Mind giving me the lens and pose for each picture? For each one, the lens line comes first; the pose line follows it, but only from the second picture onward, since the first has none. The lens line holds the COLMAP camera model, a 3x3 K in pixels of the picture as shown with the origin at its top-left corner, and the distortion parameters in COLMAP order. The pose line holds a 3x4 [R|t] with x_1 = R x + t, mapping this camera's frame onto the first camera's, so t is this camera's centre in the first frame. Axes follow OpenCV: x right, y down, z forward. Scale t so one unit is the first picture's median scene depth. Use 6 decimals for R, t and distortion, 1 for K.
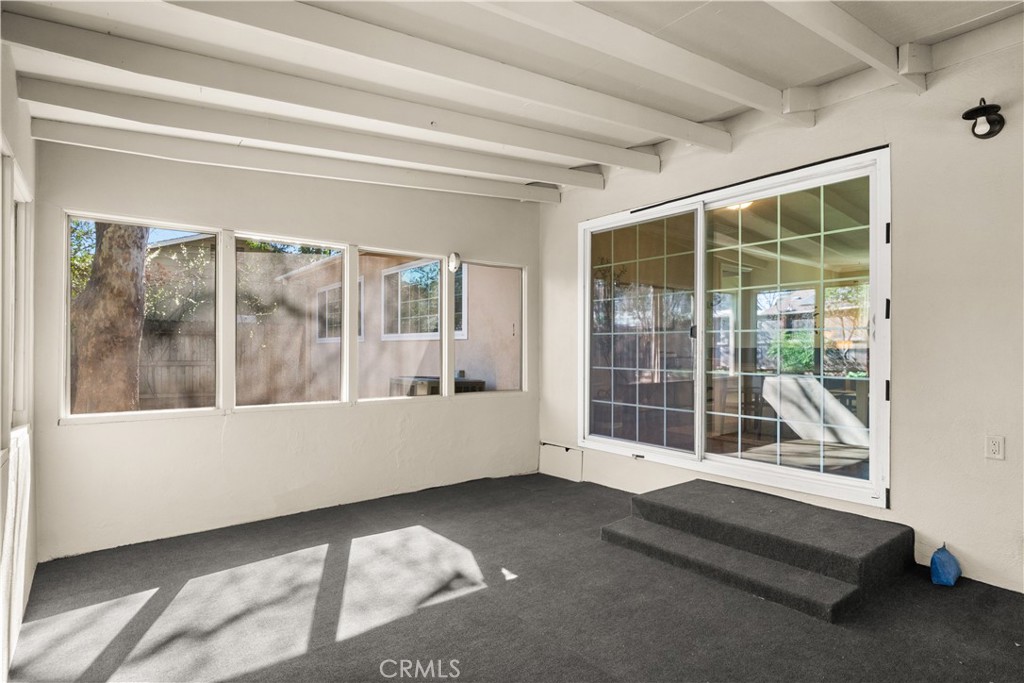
lens RADIAL K [[535.2, 0, 507.6], [0, 535.2, 342.3], [0, 0, 1]] dist [-0.005492, -0.000264]
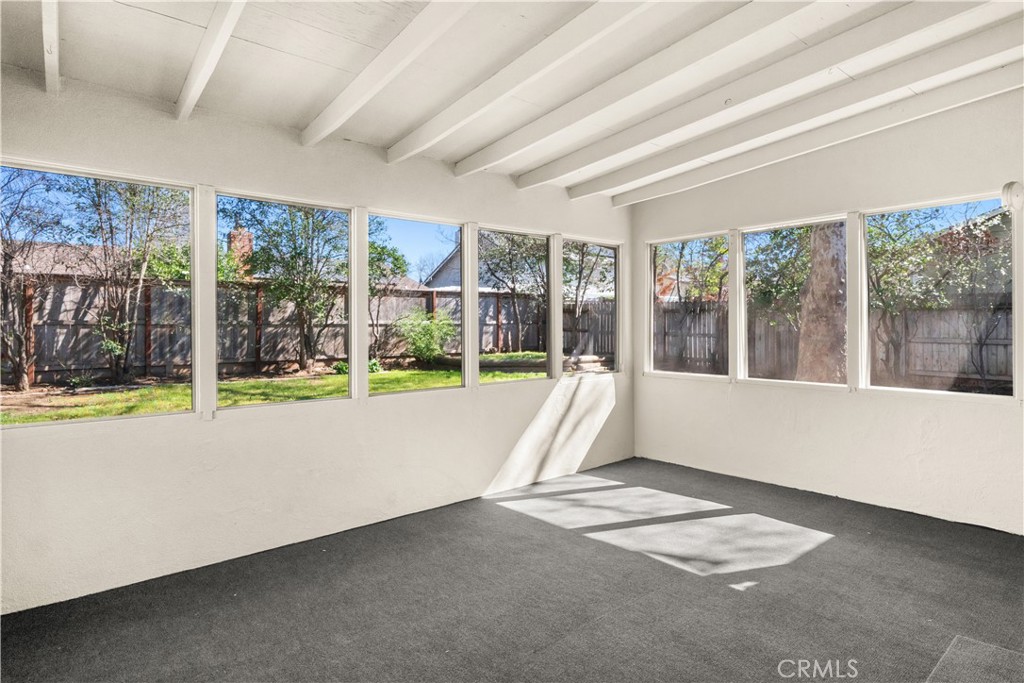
lens RADIAL K [[535.2, 0, 507.6], [0, 535.2, 342.3], [0, 0, 1]] dist [-0.005492, -0.000264]
pose [[0.057975, 0.030302, -0.997858, 0.814244], [0.020446, 0.999294, 0.031534, -0.010467], [0.998109, -0.022231, 0.057314, 0.532123]]
